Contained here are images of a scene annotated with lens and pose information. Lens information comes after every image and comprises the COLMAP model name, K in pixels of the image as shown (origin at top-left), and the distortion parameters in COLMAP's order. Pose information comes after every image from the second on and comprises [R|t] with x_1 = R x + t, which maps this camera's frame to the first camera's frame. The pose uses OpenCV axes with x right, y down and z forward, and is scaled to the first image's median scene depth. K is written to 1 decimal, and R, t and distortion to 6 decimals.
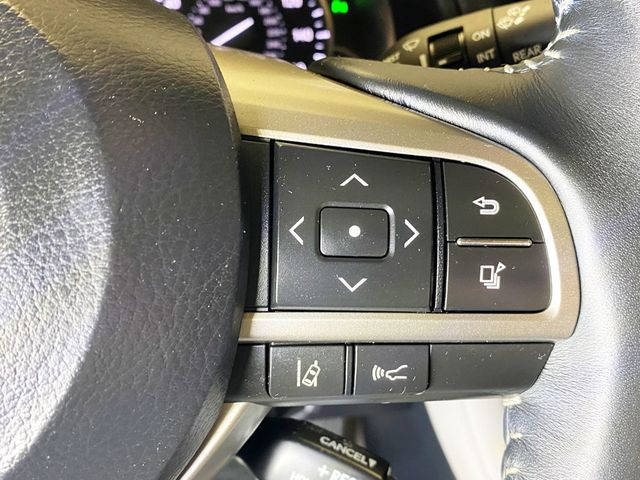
lens RADIAL K [[682.8, 0, 323.0], [0, 682.8, 240.2], [0, 0, 1]] dist [0.017432, 0.000000]
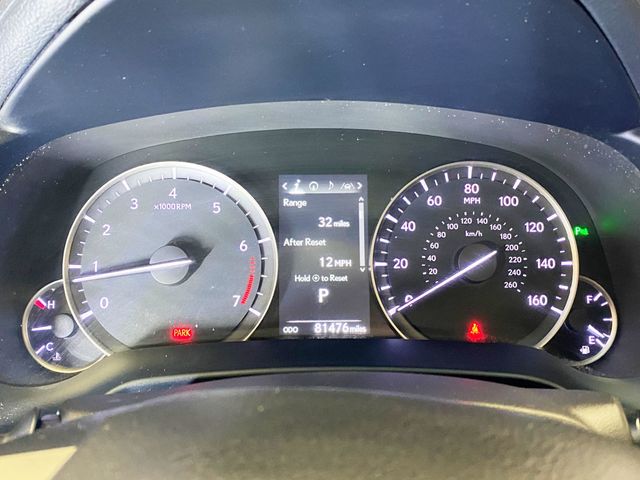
lens RADIAL K [[682.8, 0, 314.8], [0, 682.8, 240.0], [0, 0, 1]] dist [0.017432, 0.000000]
pose [[0.996460, 0.040046, -0.073920, -0.498672], [-0.047731, 0.993294, -0.105302, -0.394265], [0.069207, 0.108457, 0.991689, 0.089838]]
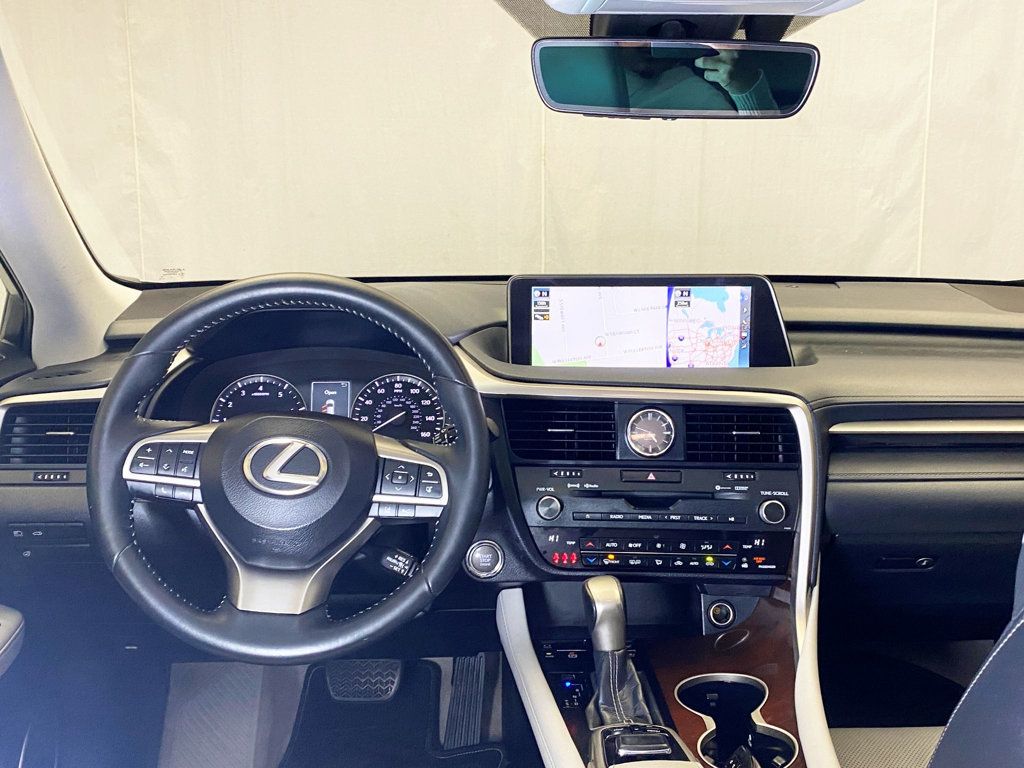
lens RADIAL K [[1067.4, 0, 515.0], [0, 1067.4, 387.5], [0, 0, 1]] dist [0.075127, 0.000000]
pose [[0.997256, 0.020345, -0.071174, 0.817107], [-0.038639, 0.963181, -0.266062, 0.825610], [0.063140, 0.268083, 0.961325, -3.797650]]
